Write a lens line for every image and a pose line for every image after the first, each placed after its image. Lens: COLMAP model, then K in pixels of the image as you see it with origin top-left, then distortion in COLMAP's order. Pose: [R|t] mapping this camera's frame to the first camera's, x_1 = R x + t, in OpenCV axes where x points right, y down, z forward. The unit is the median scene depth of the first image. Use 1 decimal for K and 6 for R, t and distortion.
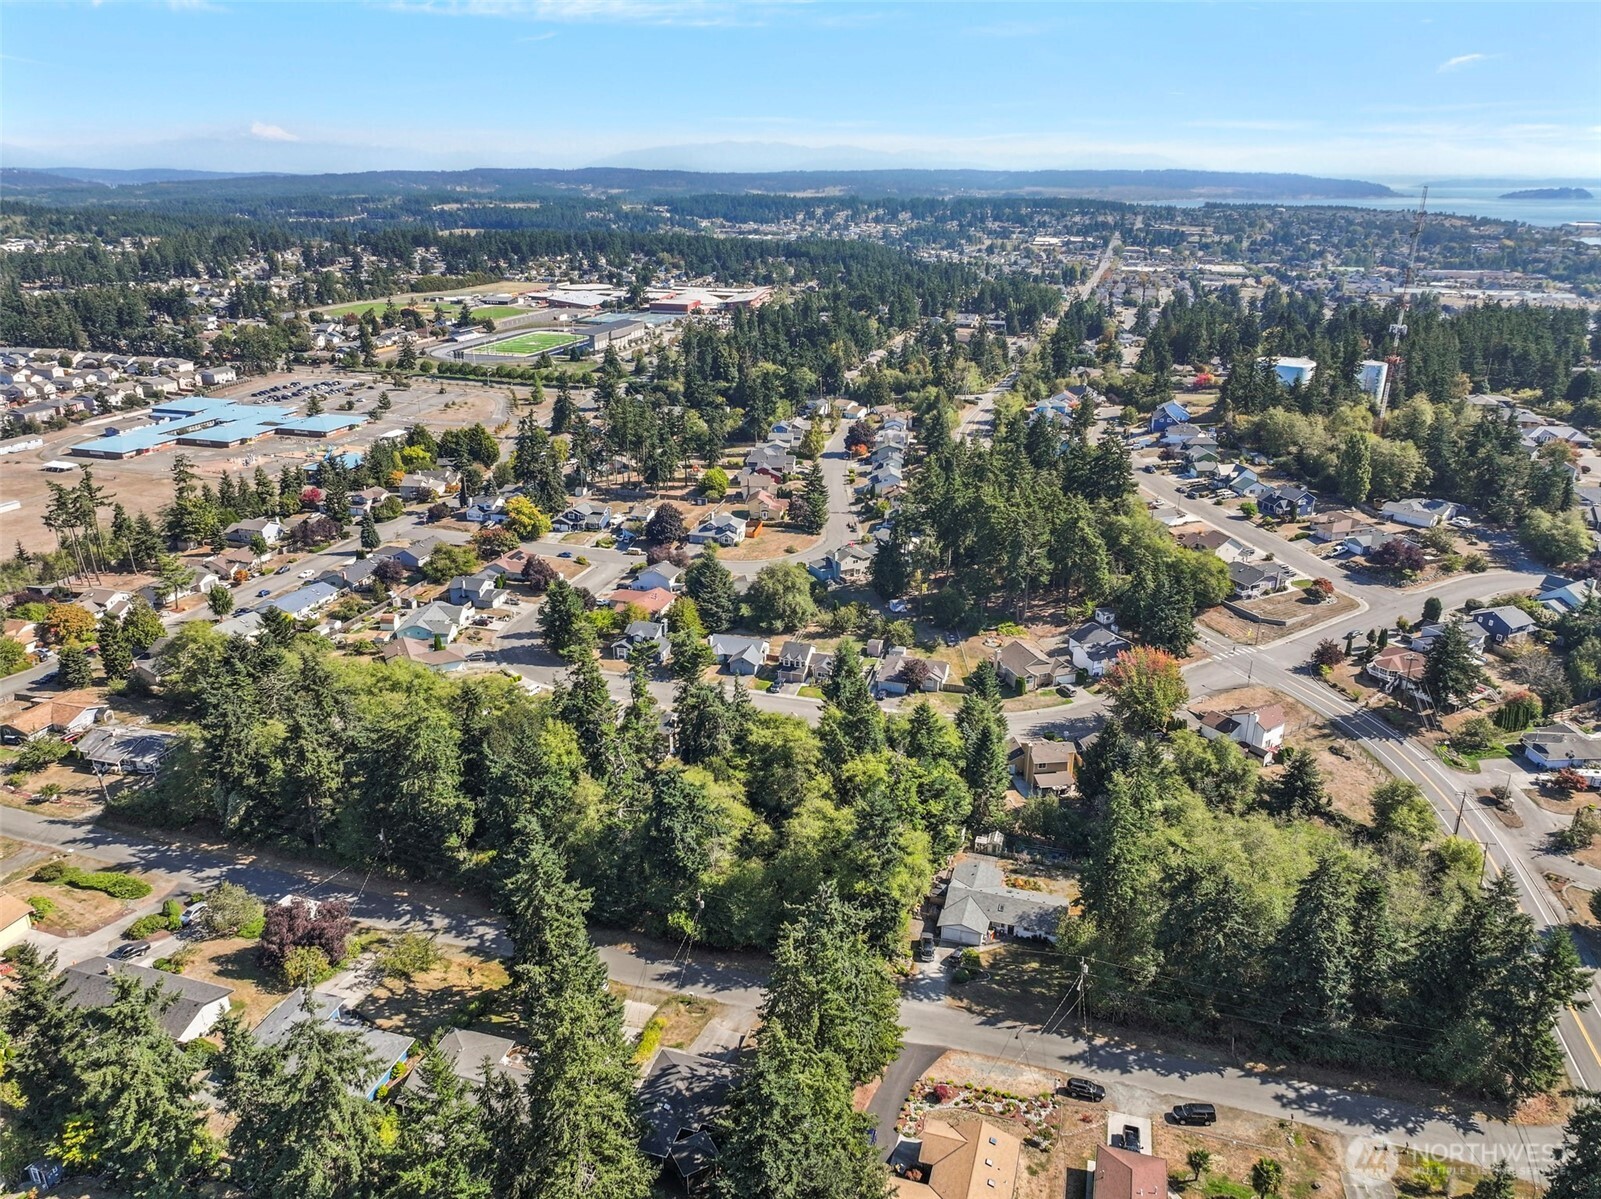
lens RADIAL K [[1130.5, 0, 804.7], [0, 1130.5, 592.7], [0, 0, 1]] dist [-0.004628, 0.022122]
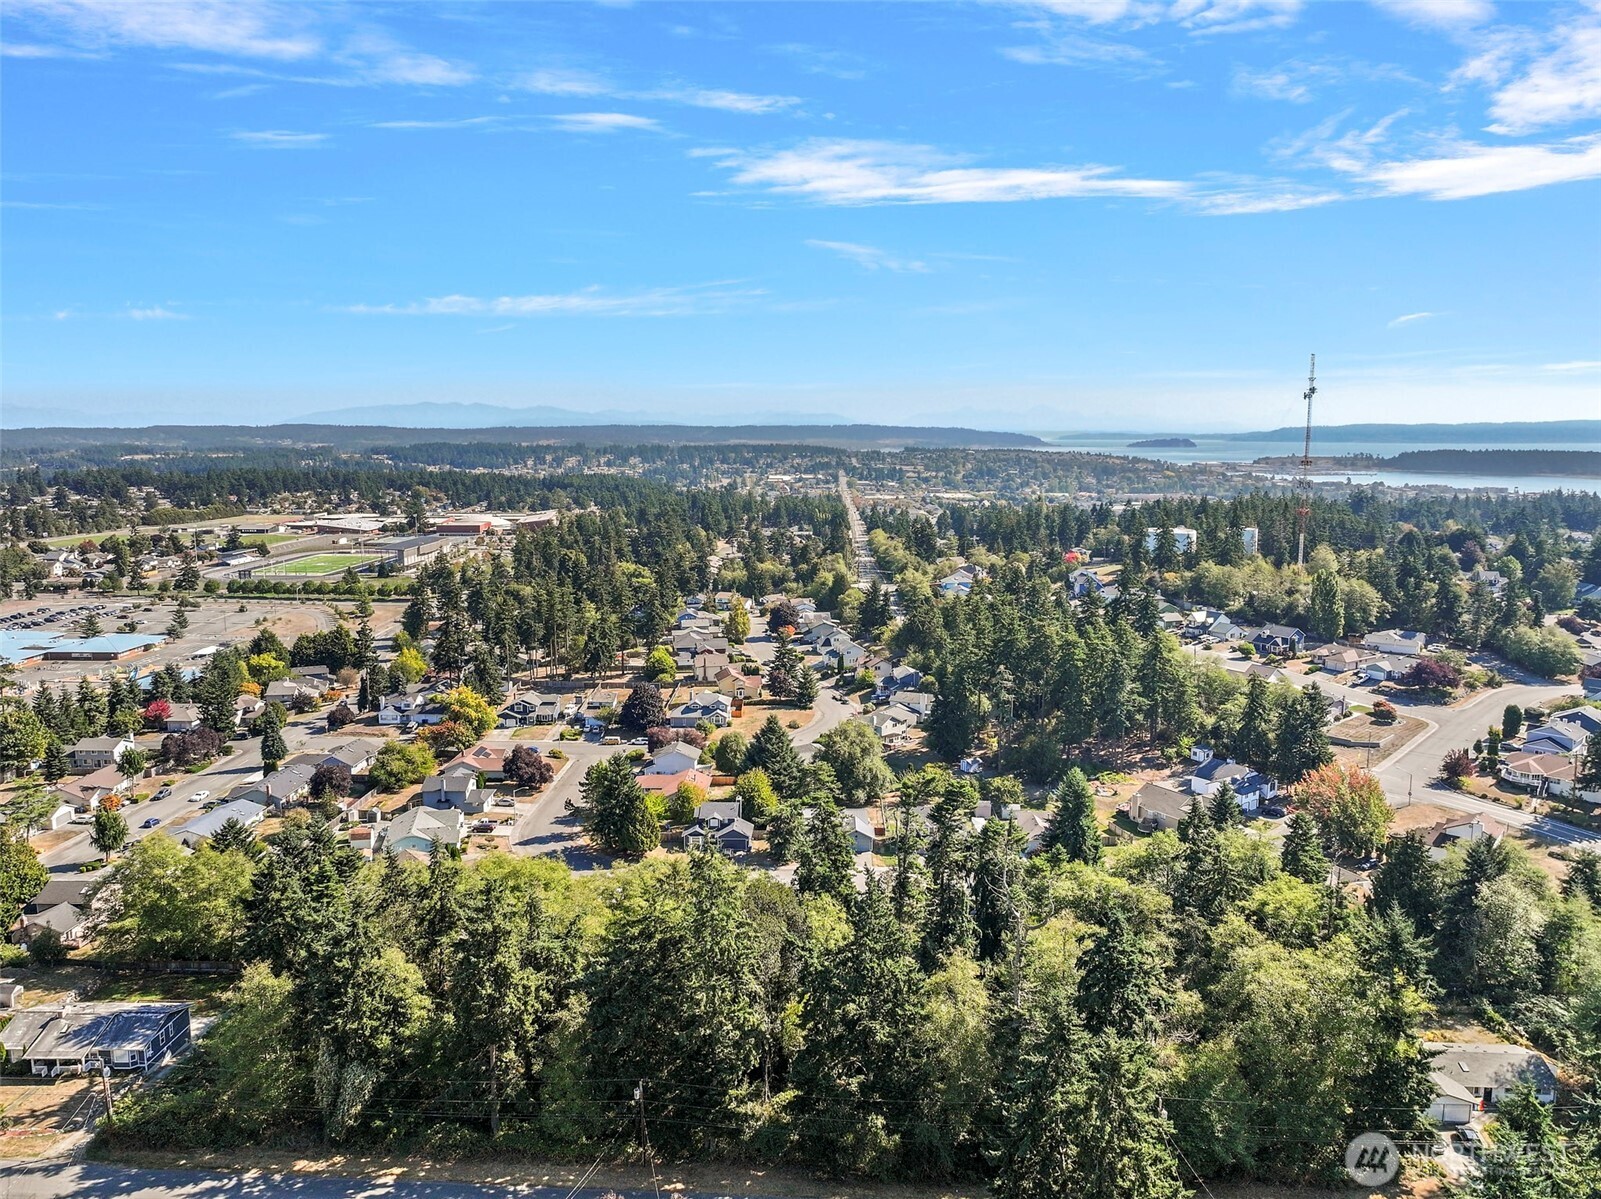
lens RADIAL K [[1130.5, 0, 804.3], [0, 1130.5, 595.2], [0, 0, 1]] dist [-0.004628, 0.022122]
pose [[0.966609, -0.042767, 0.252661, -0.219902], [0.095145, 0.975391, -0.198897, 0.038002], [-0.237937, 0.216295, 0.946891, 0.152454]]
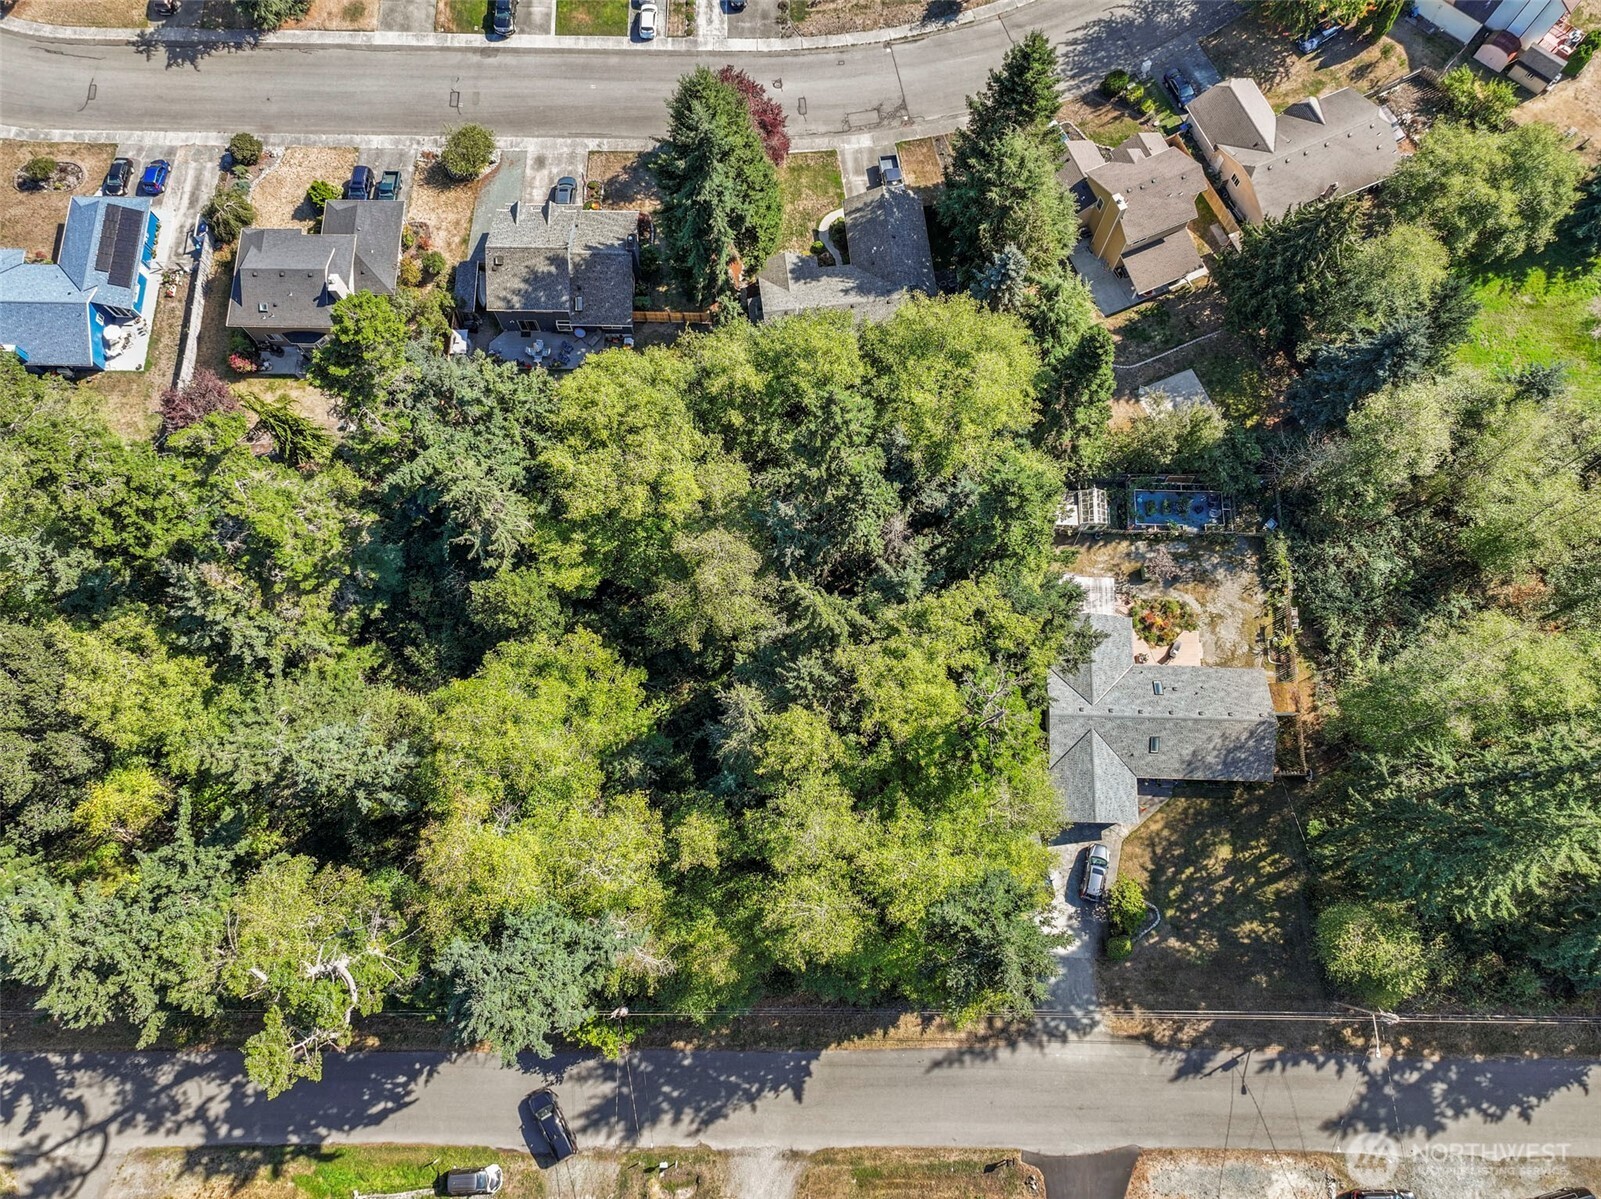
lens RADIAL K [[1130.5, 0, 791.4], [0, 1130.5, 584.4], [0, 0, 1]] dist [-0.004628, 0.022122]
pose [[0.963978, -0.256303, 0.071096, -0.004017], [0.092557, 0.573834, 0.813724, -0.105036], [-0.249357, -0.777832, 0.576887, 0.395759]]
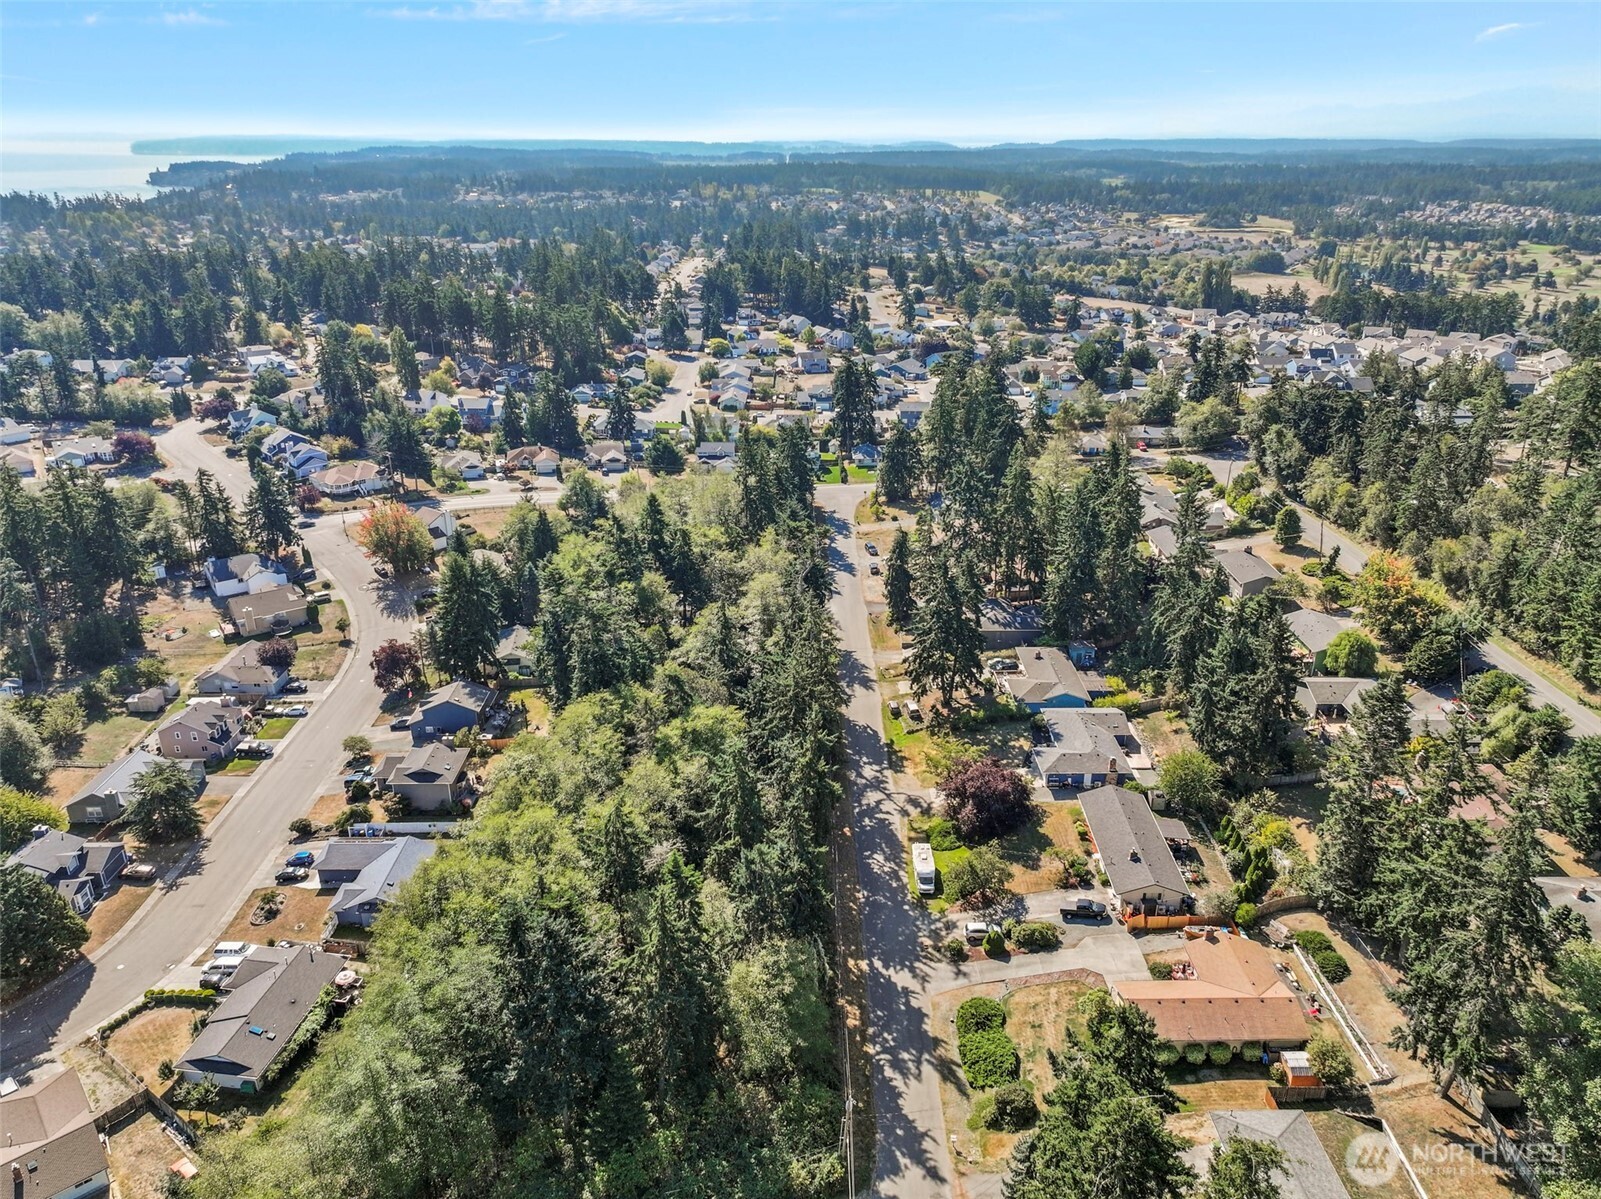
lens RADIAL K [[1130.5, 0, 802.2], [0, 1130.5, 593.5], [0, 0, 1]] dist [-0.004628, 0.022122]
pose [[-0.283028, -0.364949, 0.886965, -0.547494], [0.336912, 0.828014, 0.448201, -0.156150], [-0.897990, 0.425682, -0.111395, 0.532500]]
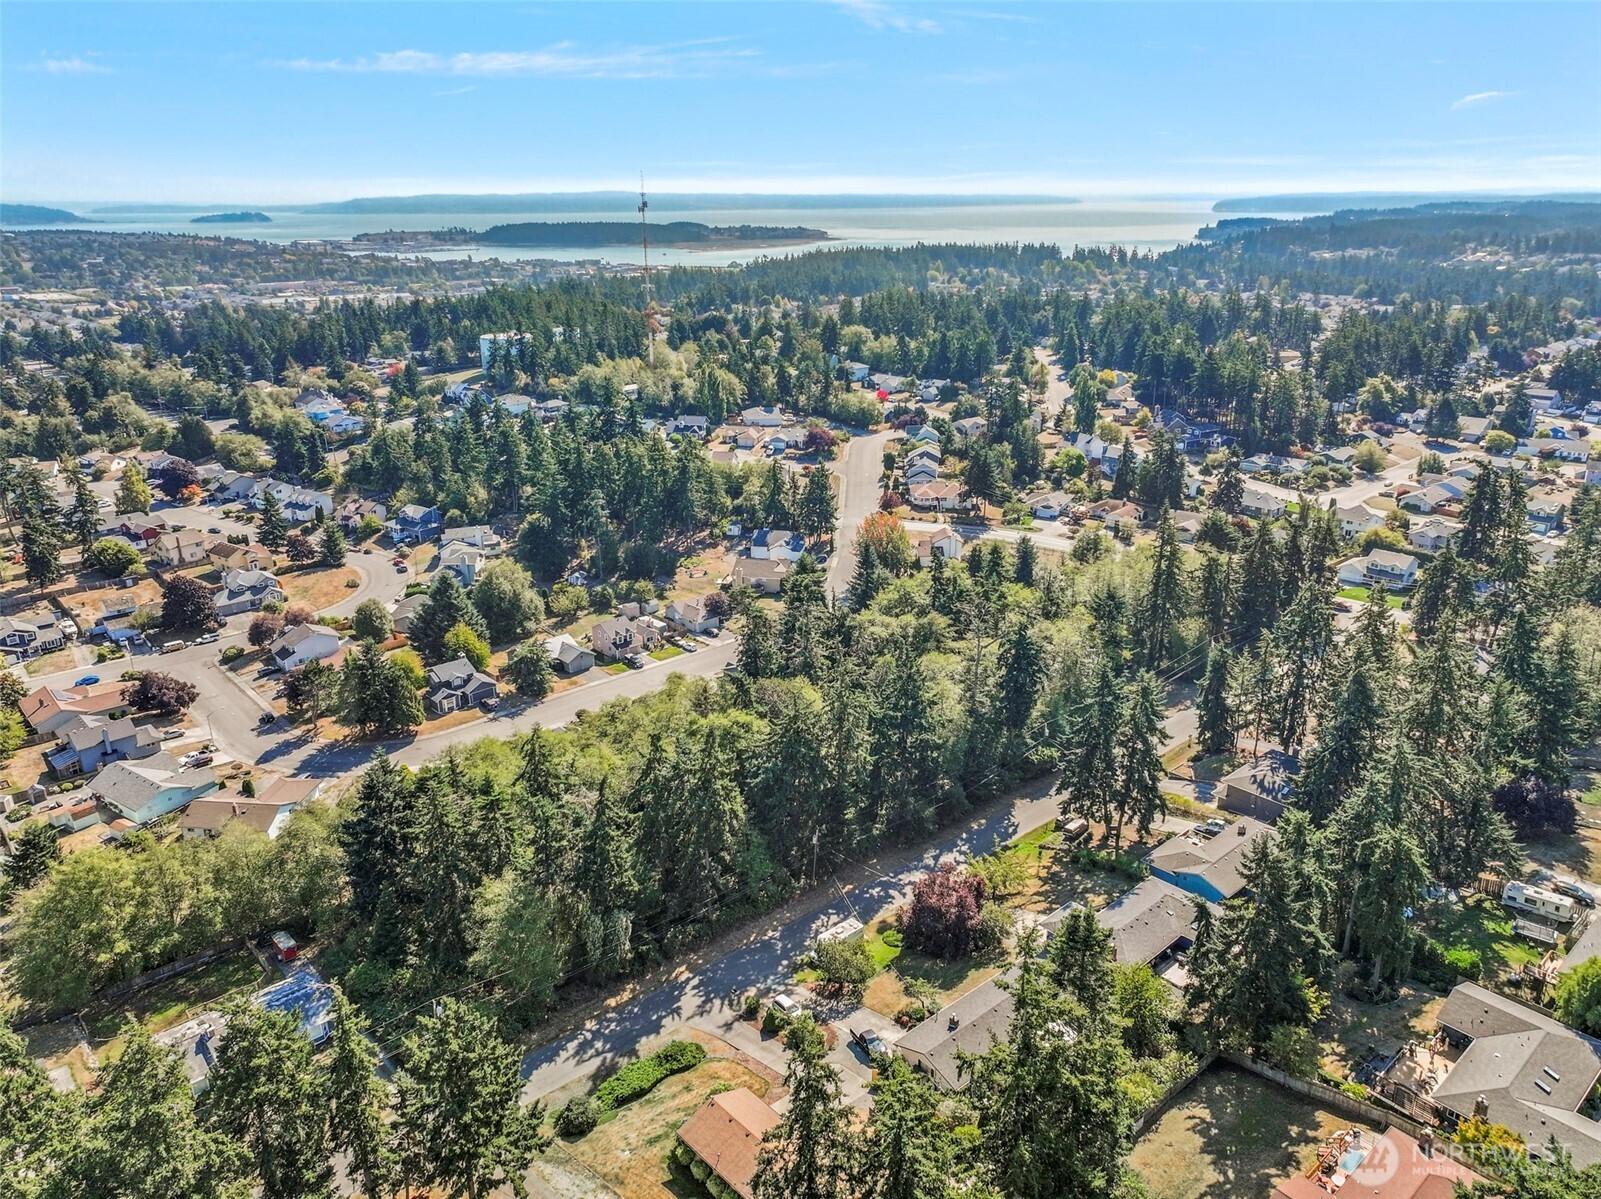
lens RADIAL K [[1130.5, 0, 811.0], [0, 1130.5, 611.2], [0, 0, 1]] dist [-0.004628, 0.022122]
pose [[0.518825, -0.302049, 0.799742, -0.519643], [0.307758, 0.938770, 0.154903, -0.044605], [-0.797562, 0.165760, 0.580015, 0.234763]]
